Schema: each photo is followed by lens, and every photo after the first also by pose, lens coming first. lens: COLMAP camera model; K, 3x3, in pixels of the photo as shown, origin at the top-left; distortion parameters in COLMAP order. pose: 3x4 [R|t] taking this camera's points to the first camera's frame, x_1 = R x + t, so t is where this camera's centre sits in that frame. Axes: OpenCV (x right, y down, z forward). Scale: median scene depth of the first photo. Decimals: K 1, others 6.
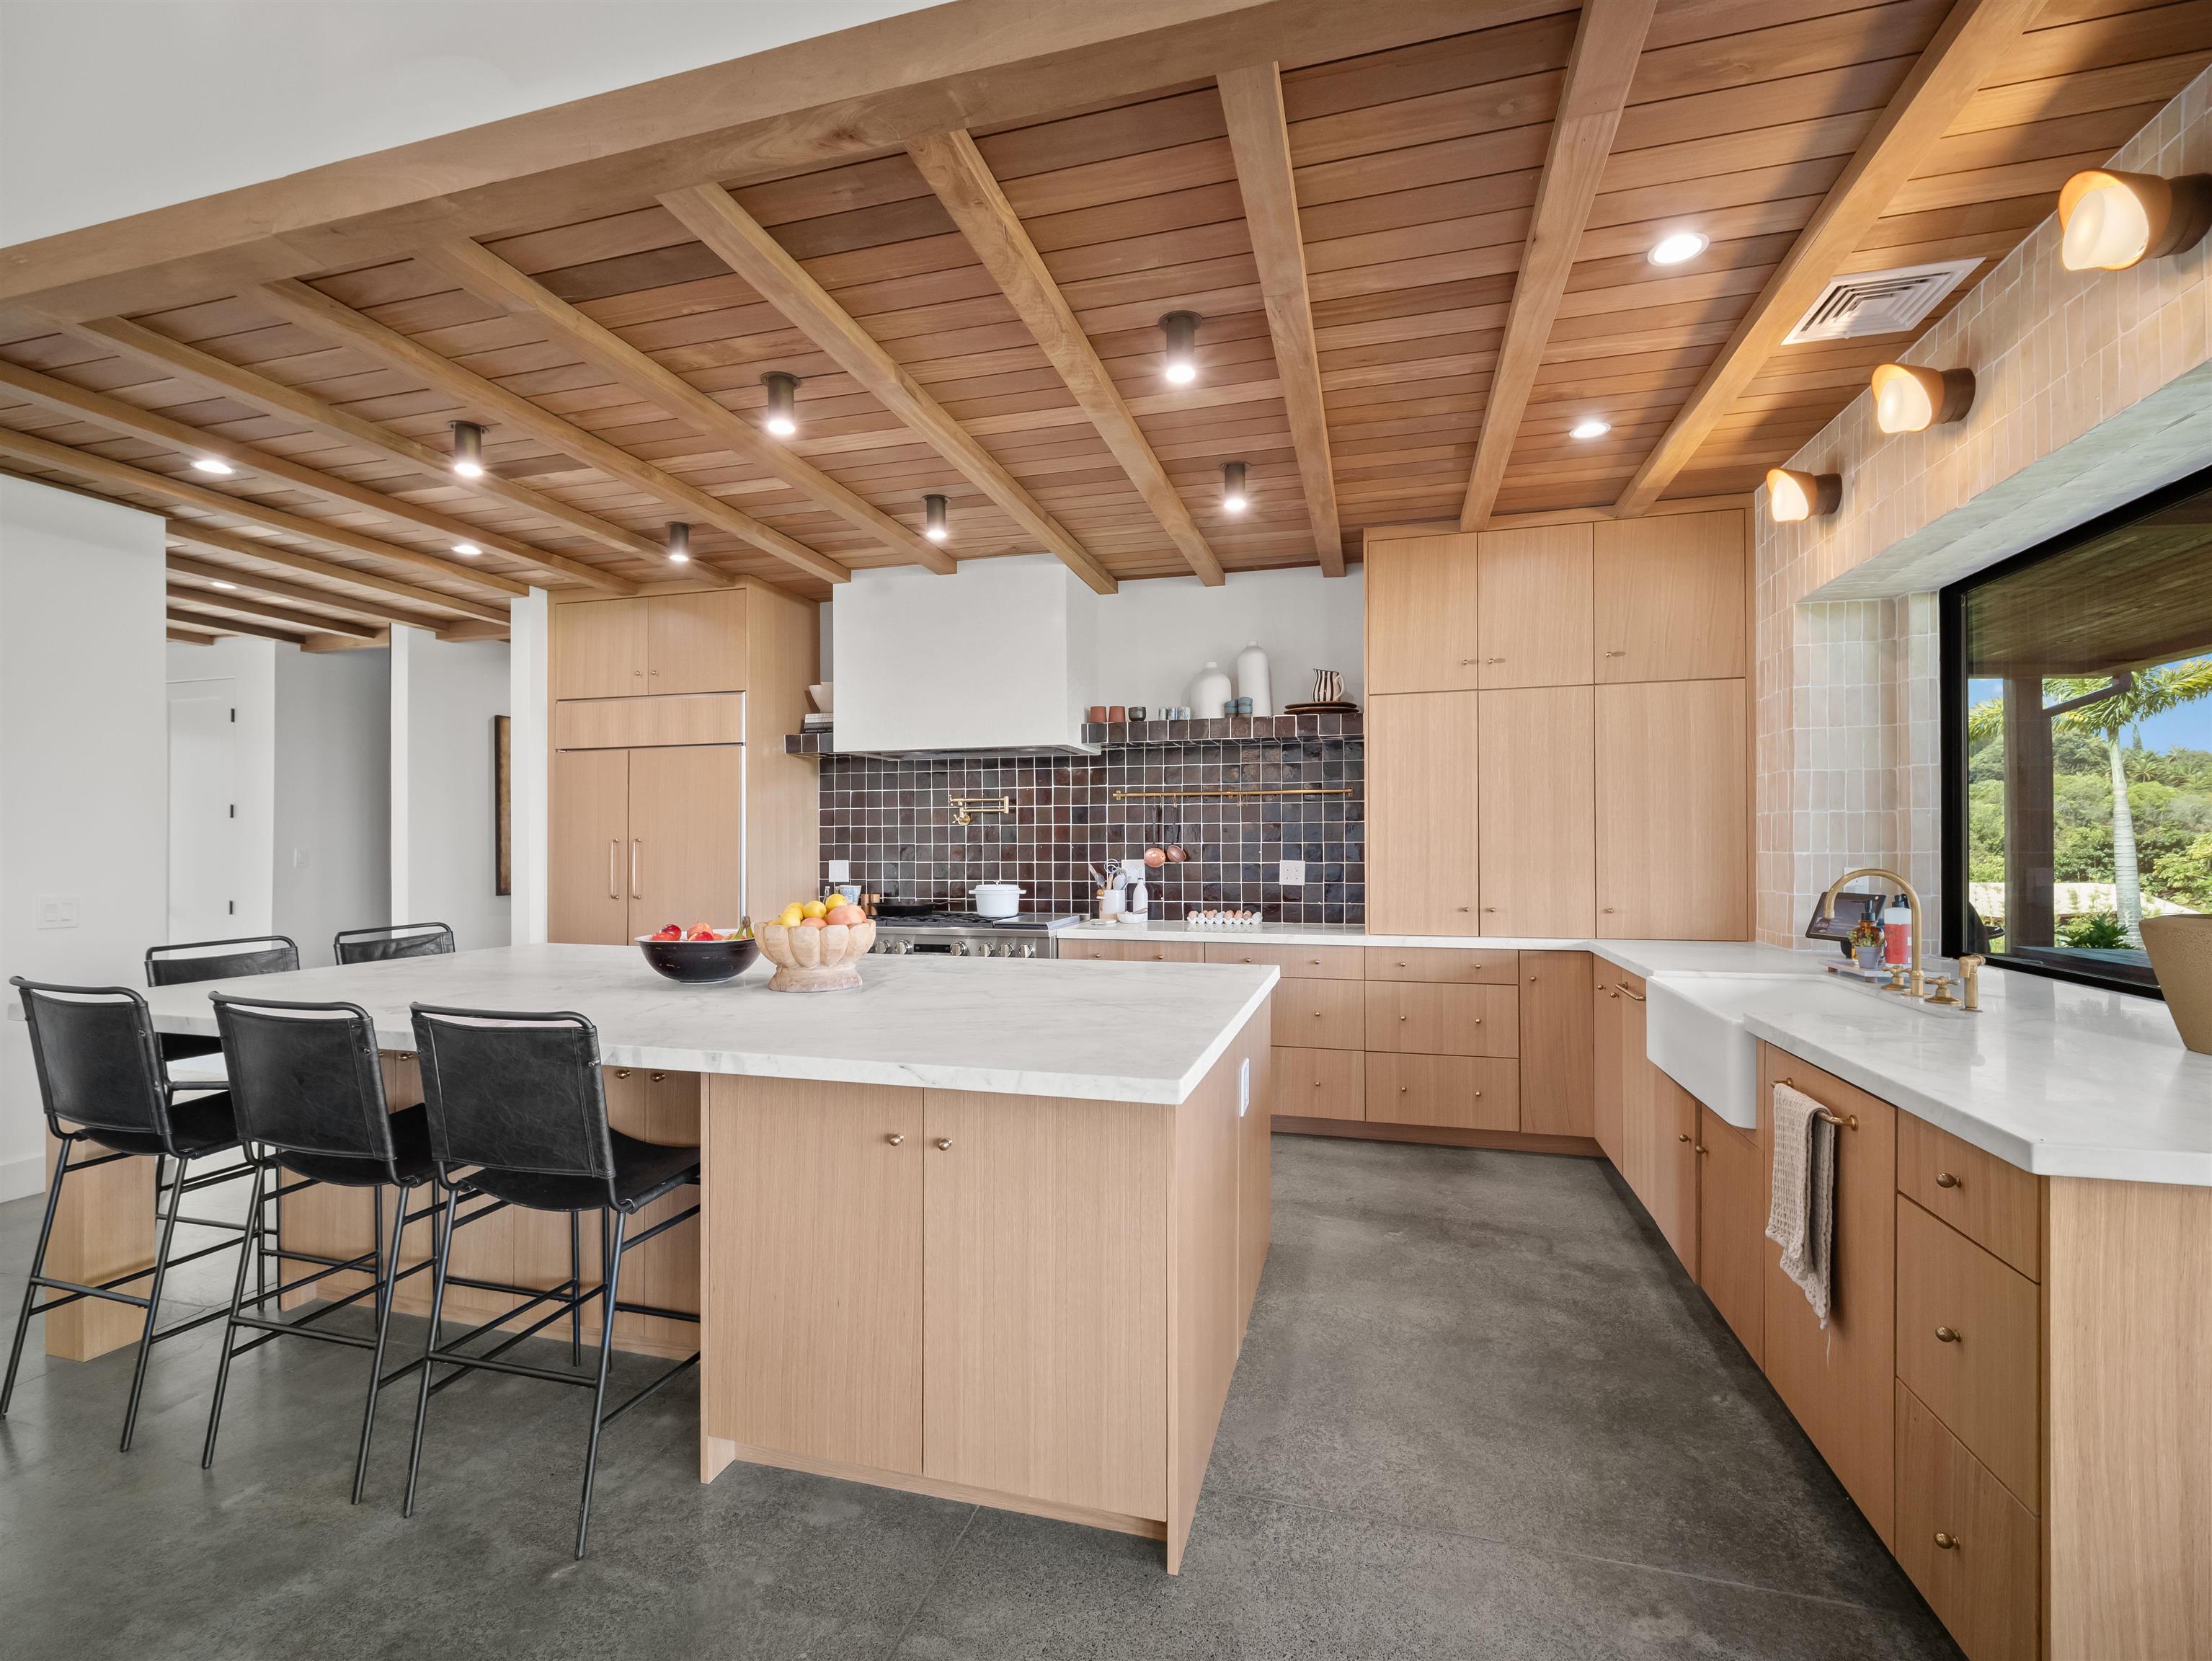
lens RADIAL K [[989.2, 0, 1102.3], [0, 989.2, 828.6], [0, 0, 1]] dist [0.000764, -0.000130]
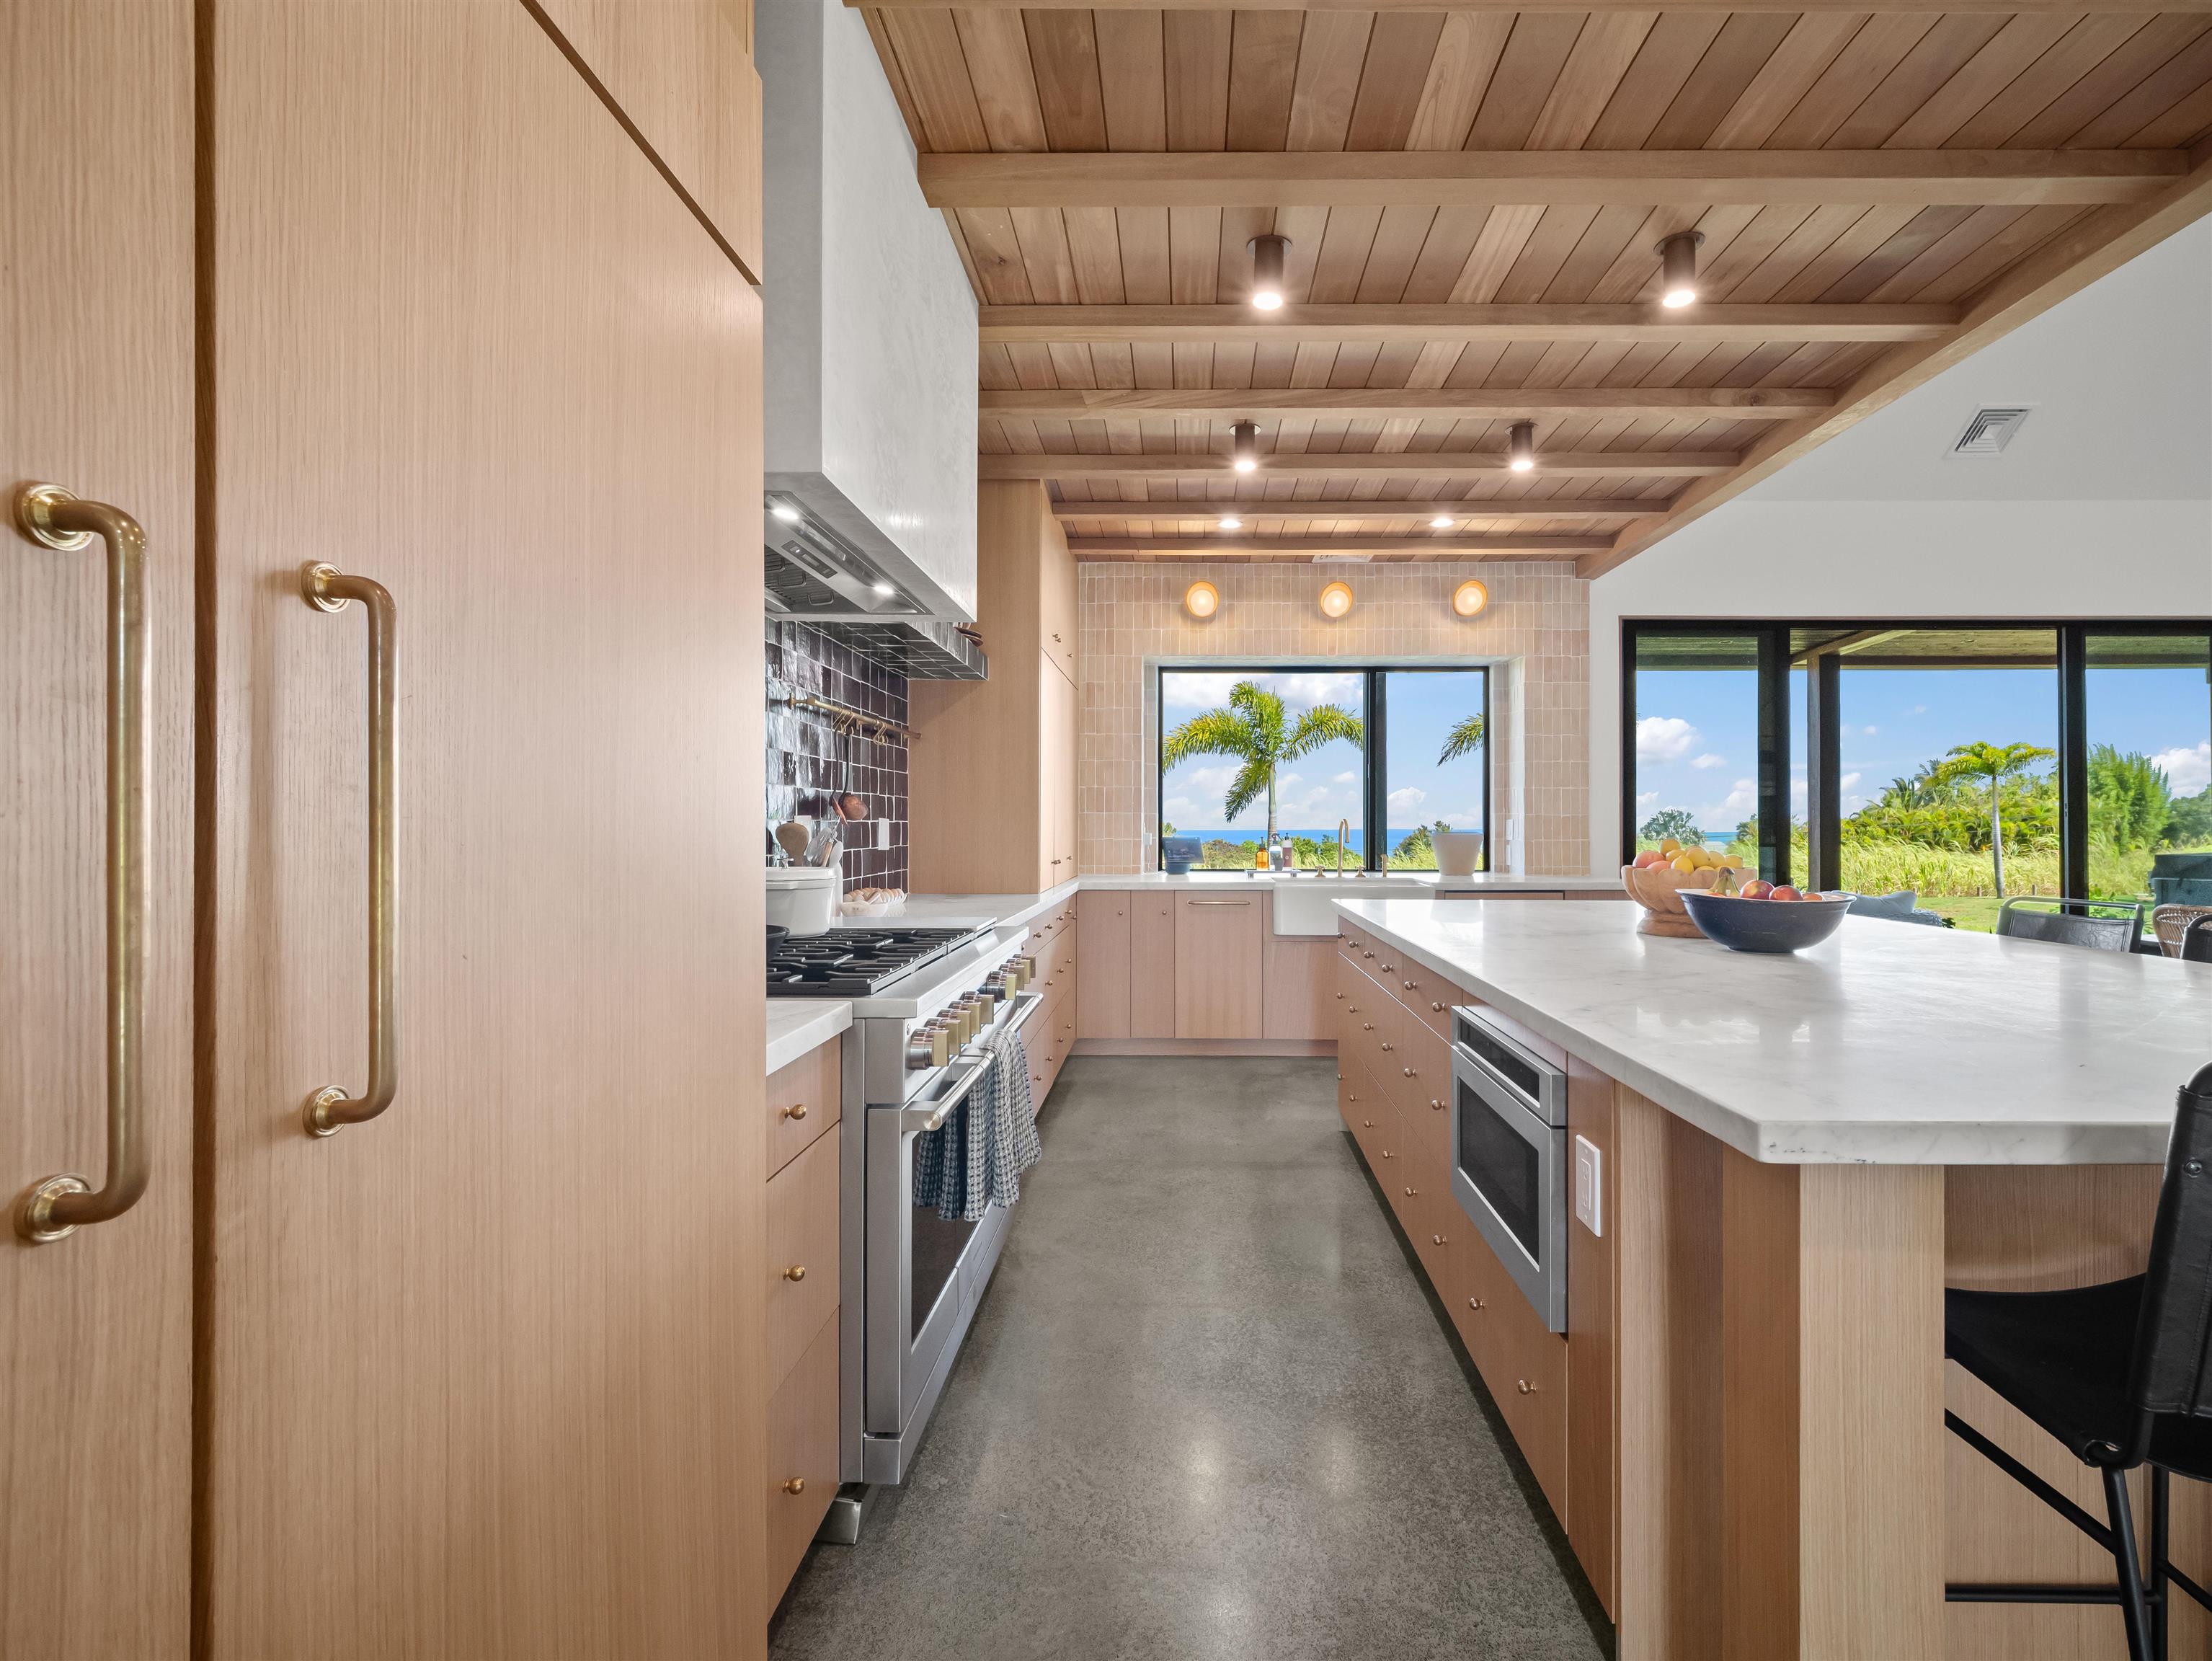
lens RADIAL K [[1013.2, 0, 1179.3], [0, 1013.2, 823.2], [0, 0, 1]] dist [0.000734, -0.000360]
pose [[-0.273222, 0.006712, 0.961928, -0.611351], [-0.007761, 0.999928, -0.009181, 0.039481], [-0.961920, -0.009974, -0.273150, 0.952109]]
